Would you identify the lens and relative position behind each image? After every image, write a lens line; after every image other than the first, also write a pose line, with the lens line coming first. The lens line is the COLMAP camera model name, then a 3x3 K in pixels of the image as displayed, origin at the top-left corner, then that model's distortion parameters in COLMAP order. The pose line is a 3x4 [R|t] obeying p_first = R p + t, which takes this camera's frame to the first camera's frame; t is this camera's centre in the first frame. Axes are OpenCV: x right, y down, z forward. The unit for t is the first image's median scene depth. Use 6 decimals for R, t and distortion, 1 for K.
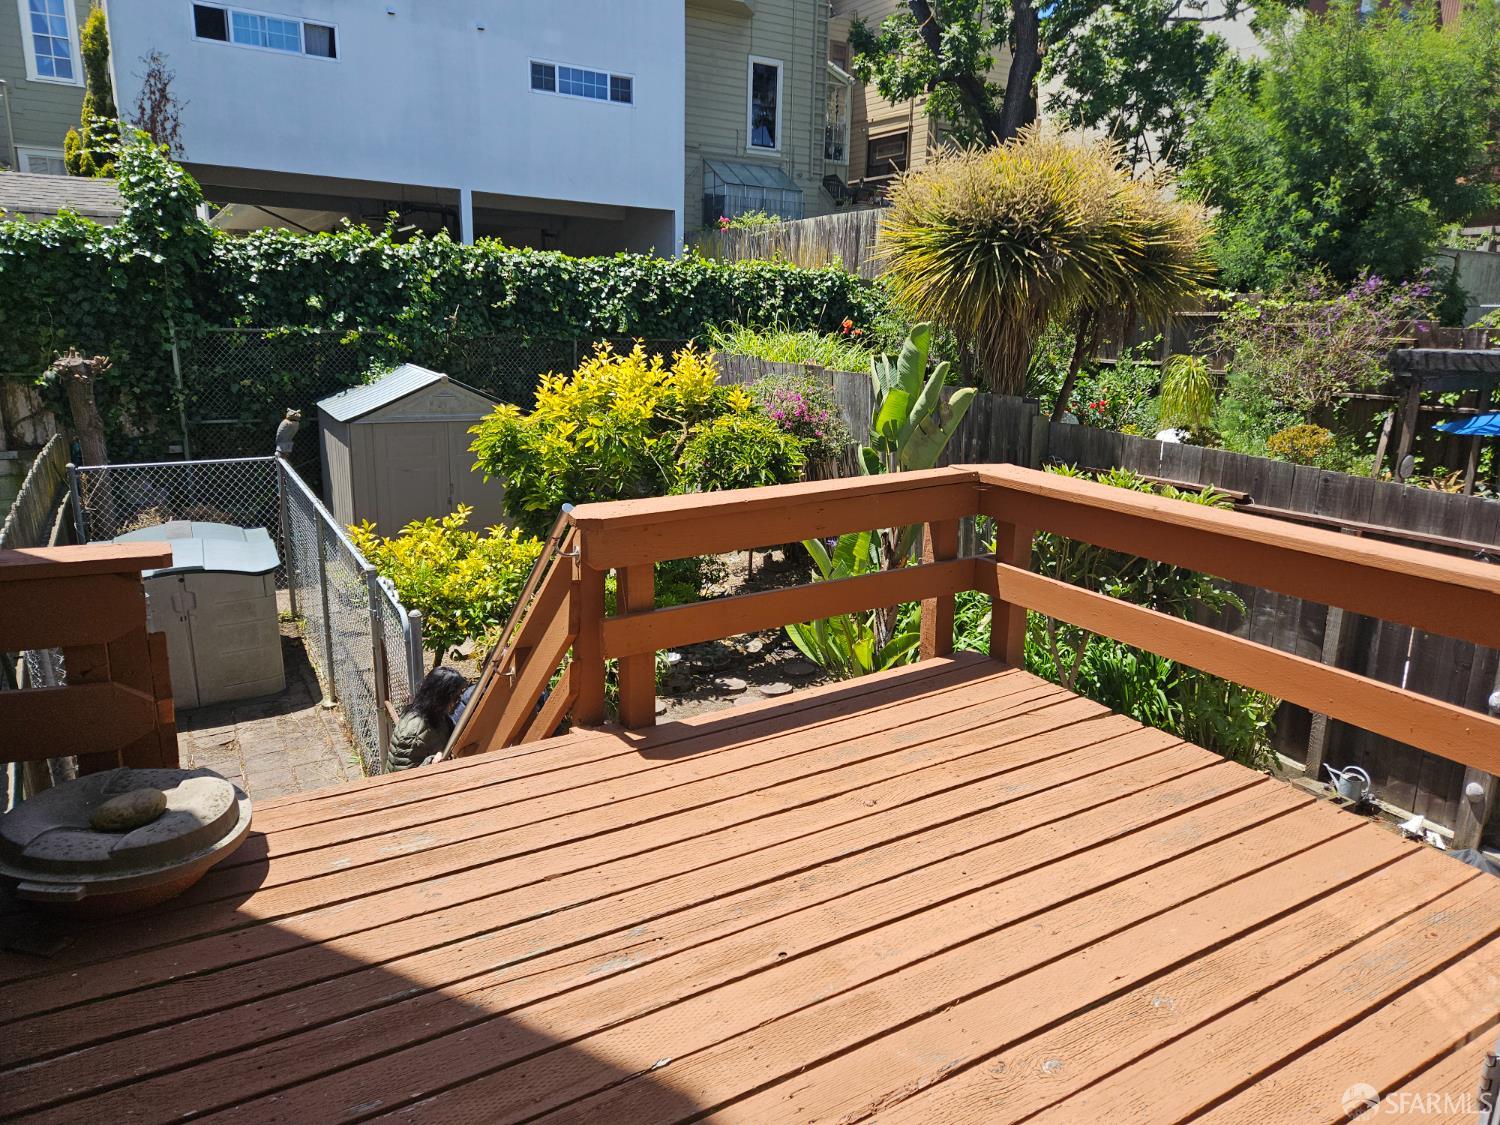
lens RADIAL K [[1010.2, 0, 776.0], [0, 1010.2, 560.2], [0, 0, 1]] dist [0.071454, -0.059921]
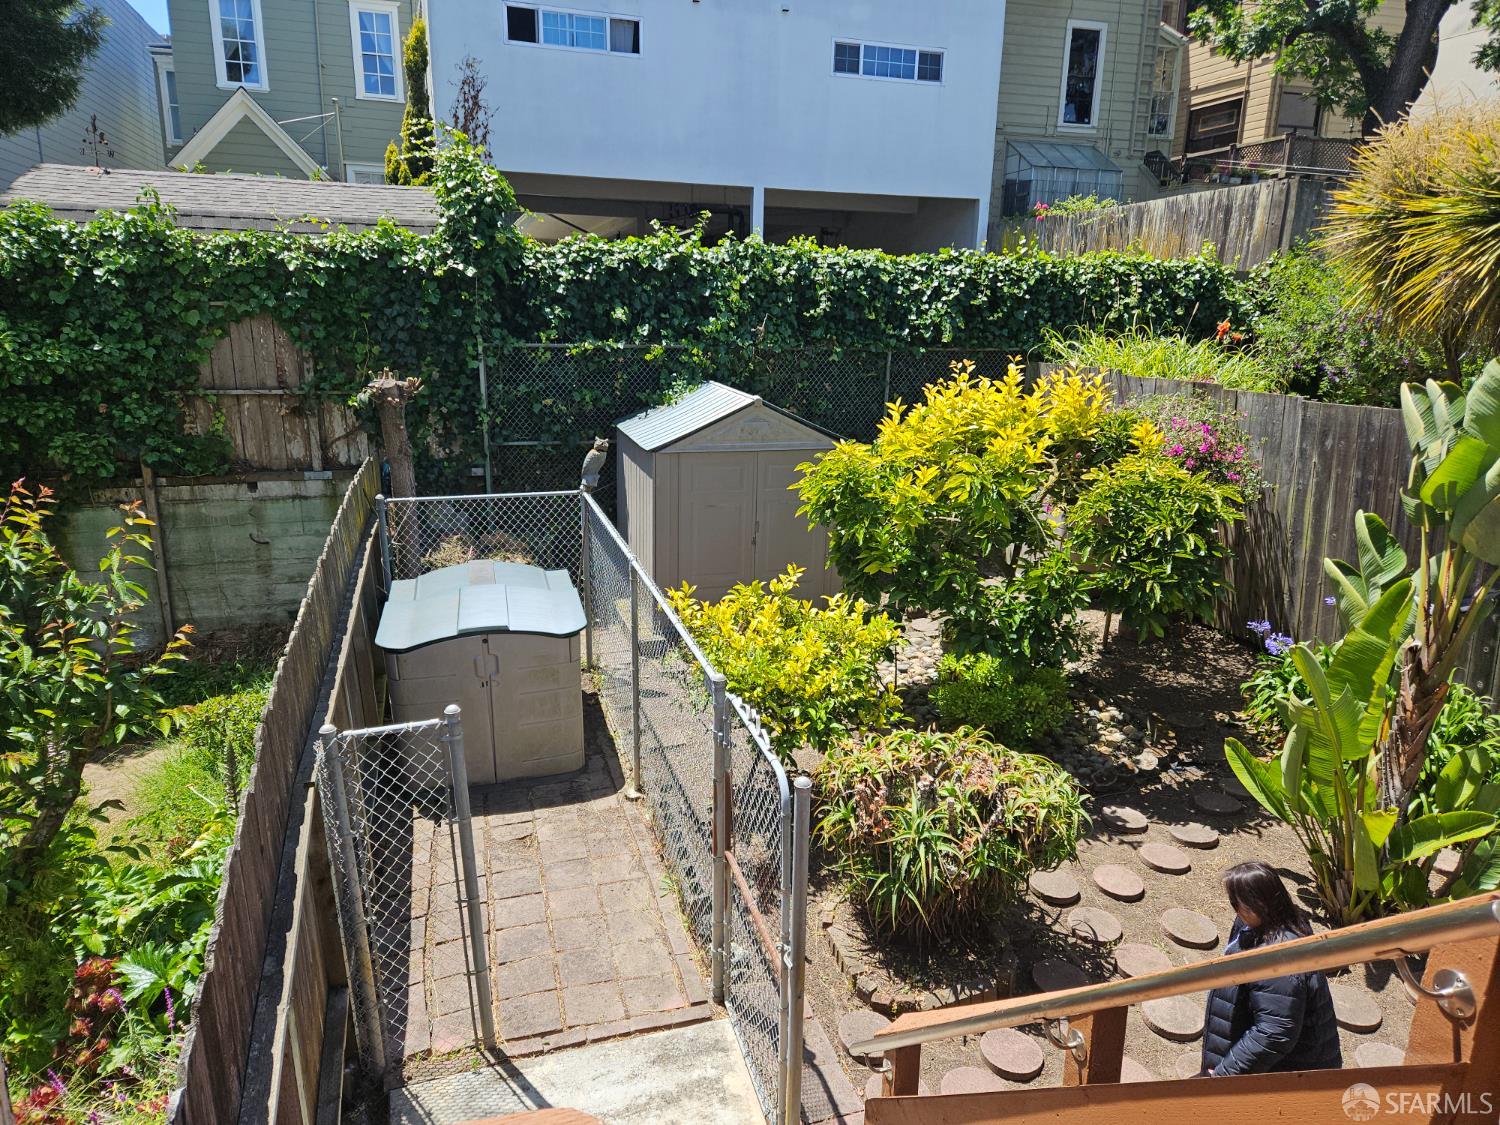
lens RADIAL K [[1010.2, 0, 756.5], [0, 1010.2, 575.0], [0, 0, 1]] dist [0.071454, -0.059921]
pose [[0.969117, 0.051925, -0.241074, -0.104740], [-0.048152, 0.998608, 0.021517, -0.046196], [0.241856, -0.009244, 0.970268, 0.152832]]
